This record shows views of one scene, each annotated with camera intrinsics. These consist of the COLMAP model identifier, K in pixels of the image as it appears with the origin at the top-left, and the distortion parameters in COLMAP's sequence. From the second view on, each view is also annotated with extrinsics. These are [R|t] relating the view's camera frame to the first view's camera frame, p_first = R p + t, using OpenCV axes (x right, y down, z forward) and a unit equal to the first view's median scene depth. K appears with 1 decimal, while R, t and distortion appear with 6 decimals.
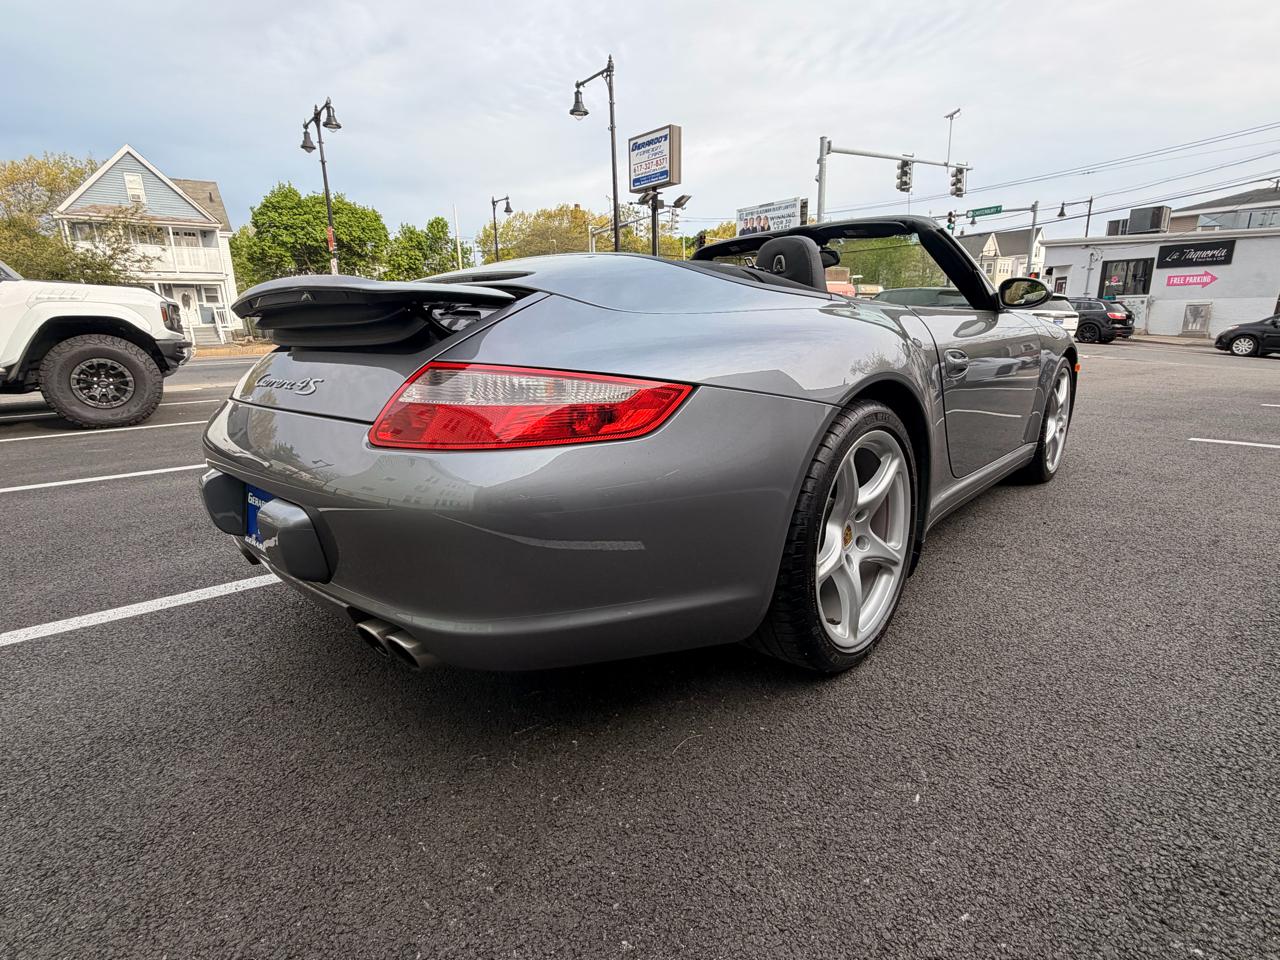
lens RADIAL K [[631.4, 0, 636.8], [0, 631.4, 479.7], [0, 0, 1]] dist [0.000557, 0.000086]
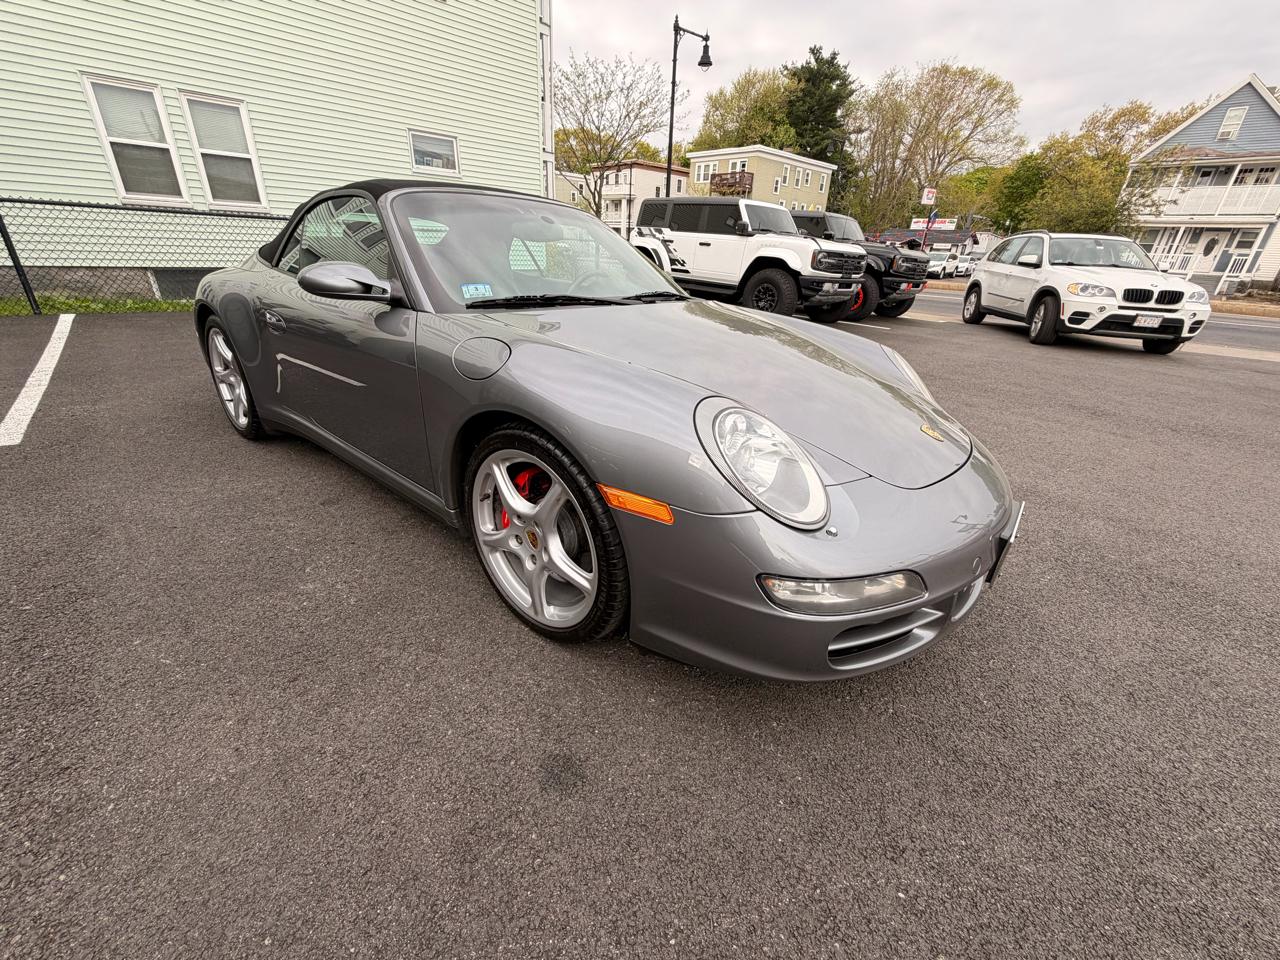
lens RADIAL K [[509.6, 0, 637.2], [0, 509.6, 479.9], [0, 0, 1]] dist [0.000922, -0.000207]
pose [[0.071385, 0.440123, -0.895096, 0.215693], [-0.289861, 0.867811, 0.403590, -0.070797], [0.954403, 0.230643, 0.189523, 0.203358]]
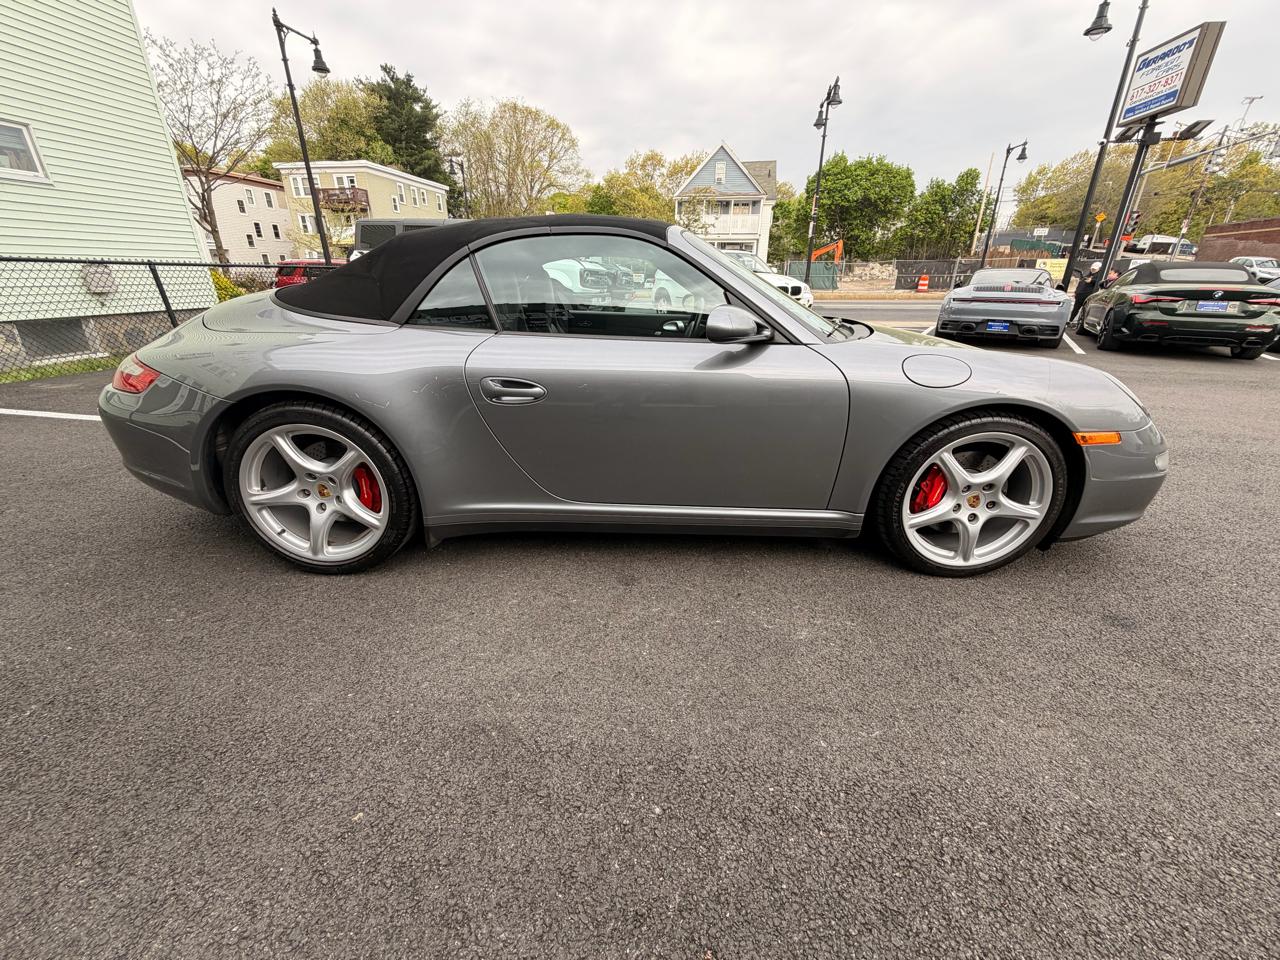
lens RADIAL K [[509.6, 0, 637.2], [0, 509.6, 479.9], [0, 0, 1]] dist [0.000922, -0.000207]
pose [[0.675759, 0.301018, -0.672858, 0.163442], [-0.200711, 0.953467, 0.224978, -0.035550], [0.709271, -0.016981, 0.704731, 0.068053]]
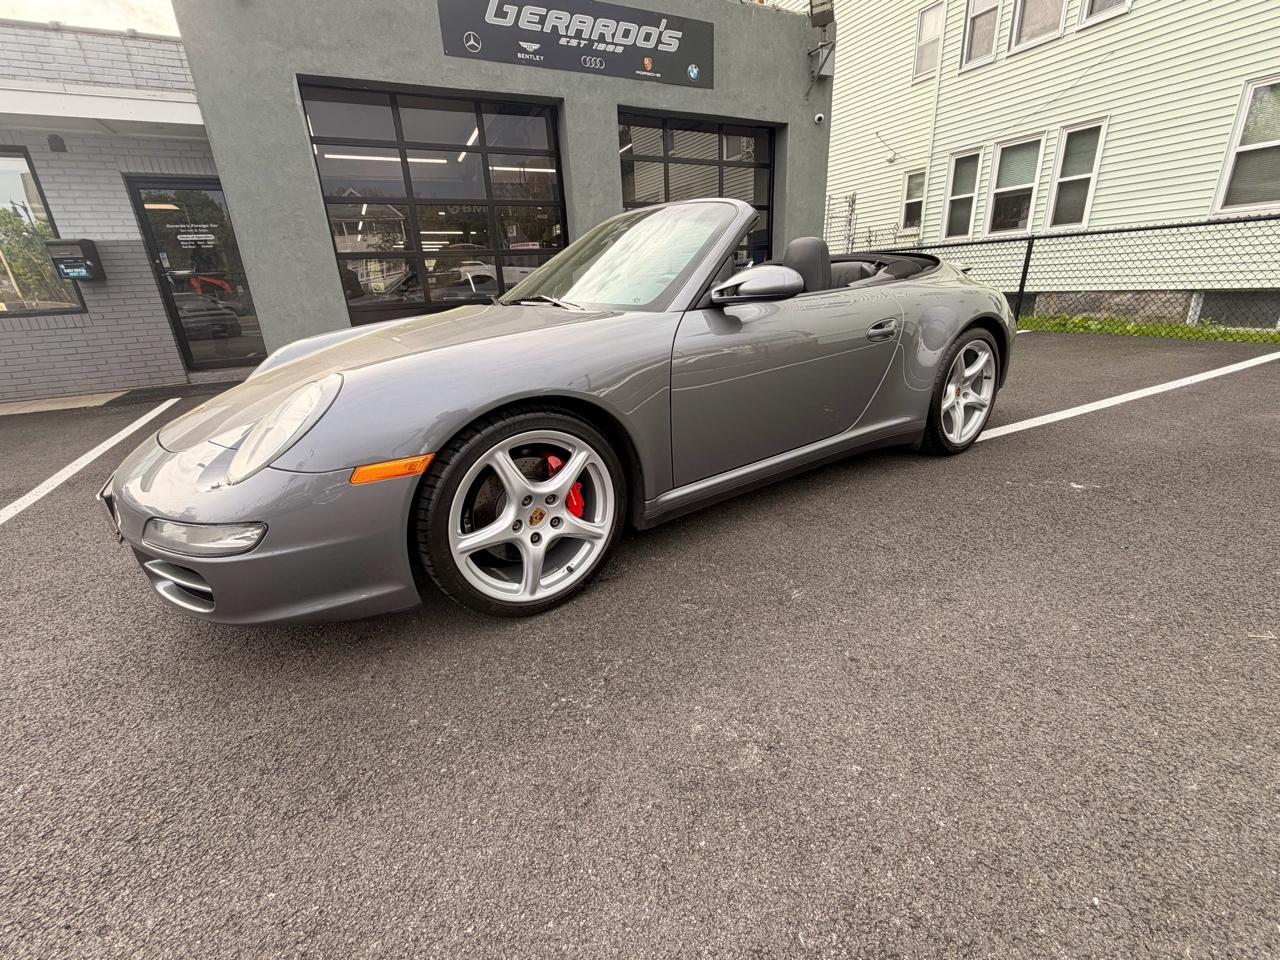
lens RADIAL K [[546.5, 0, 638.0], [0, 546.5, 479.5], [0, 0, 1]] dist [-0.000996, 0.000304]
pose [[-0.975870, 0.004781, 0.218301, 0.017391], [0.126122, 0.828462, 0.545659, -0.094572], [-0.178245, 0.560025, -0.809074, 0.354968]]
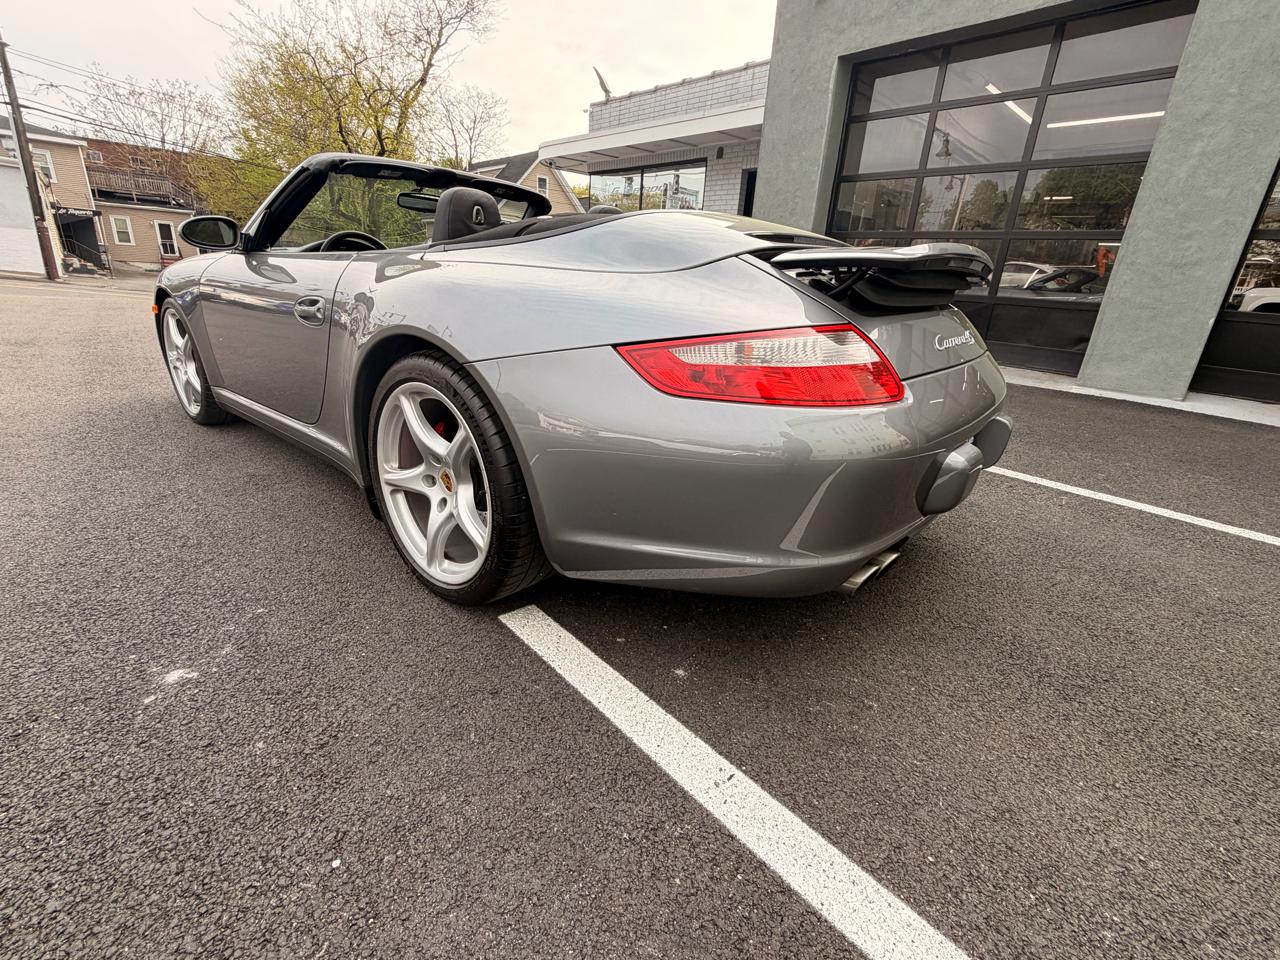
lens RADIAL K [[573.1, 0, 638.3], [0, 573.1, 479.3], [0, 0, 1]] dist [0.000407, -0.000183]
pose [[-0.064506, -0.315864, 0.946609, -0.139422], [0.188497, 0.927652, 0.322383, -0.031853], [-0.979953, 0.199228, -0.000300, 0.142364]]
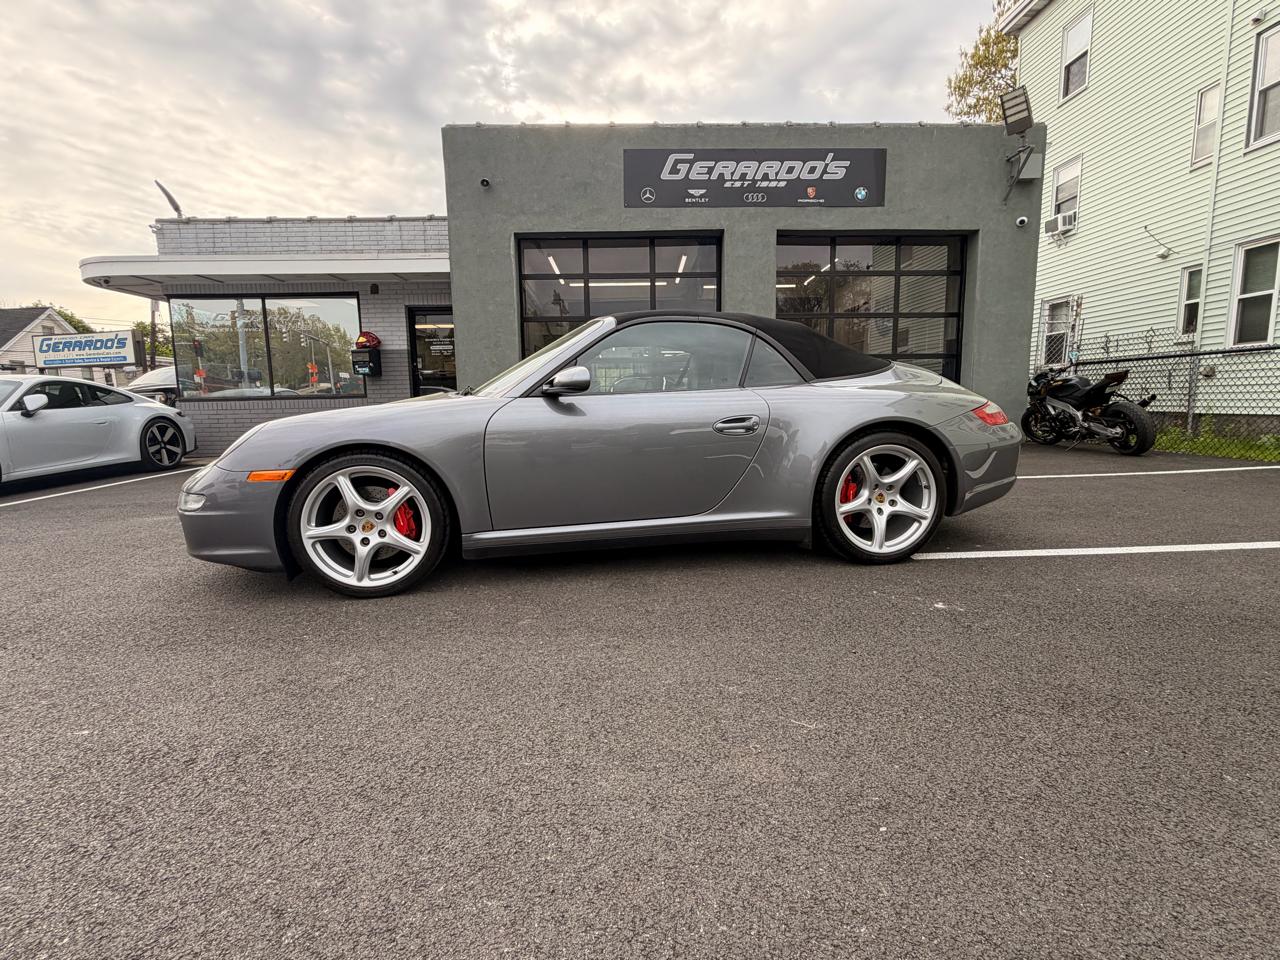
lens RADIAL K [[587.3, 0, 638.5], [0, 587.3, 479.0], [0, 0, 1]] dist [0.000301, -0.000299]
pose [[-0.794421, -0.037538, 0.606206, -0.097592], [0.188066, 0.933833, 0.304282, -0.082016], [-0.577517, 0.355735, -0.734797, 0.349687]]
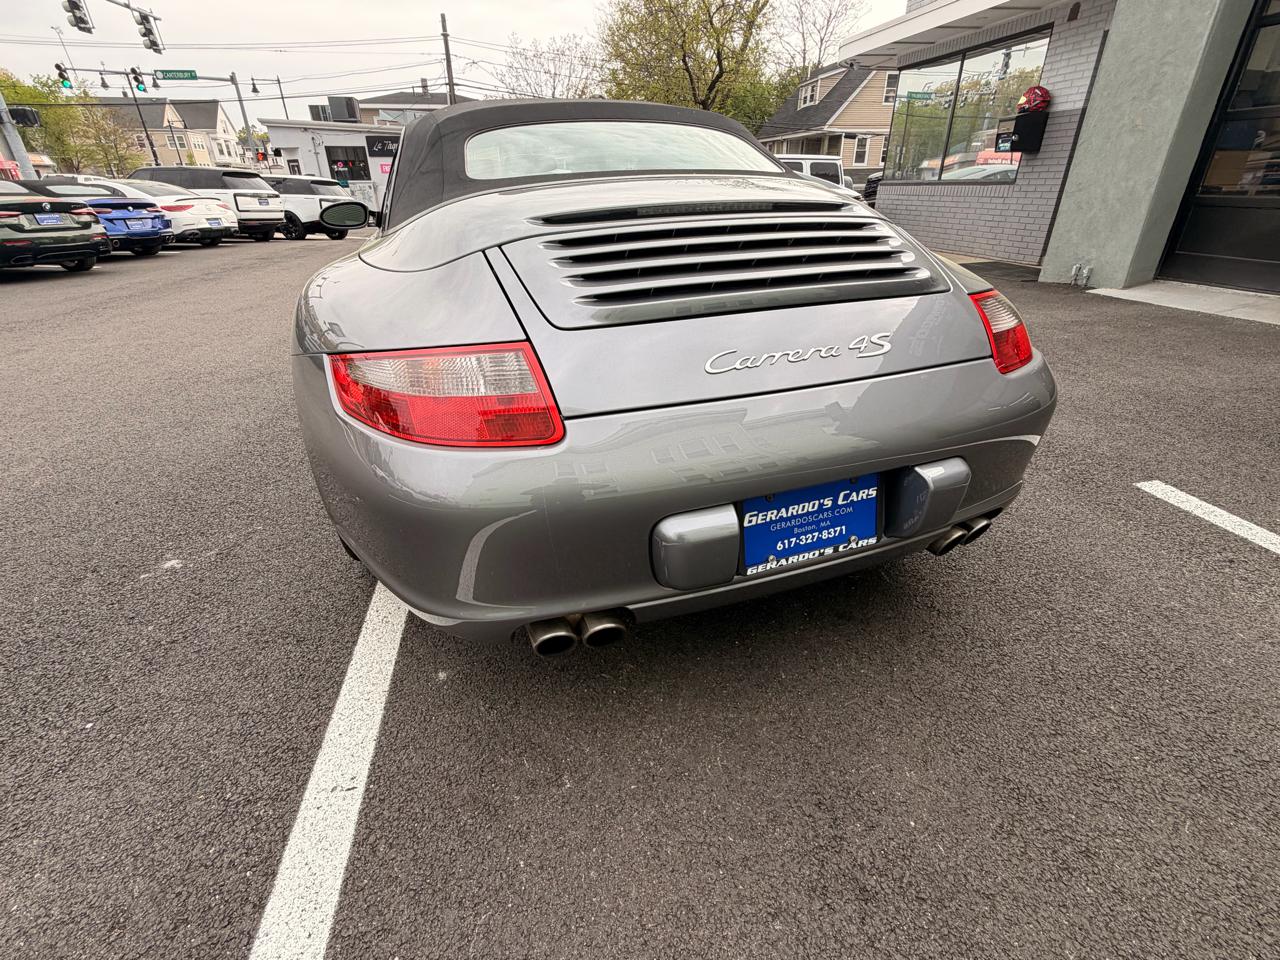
lens RADIAL K [[587.3, 0, 638.5], [0, 587.3, 479.0], [0, 0, 1]] dist [0.000301, -0.000299]
pose [[0.451038, -0.381618, 0.806804, -0.114975], [0.219067, 0.923660, 0.314423, -0.025111], [-0.865202, 0.034927, 0.500205, 0.072049]]
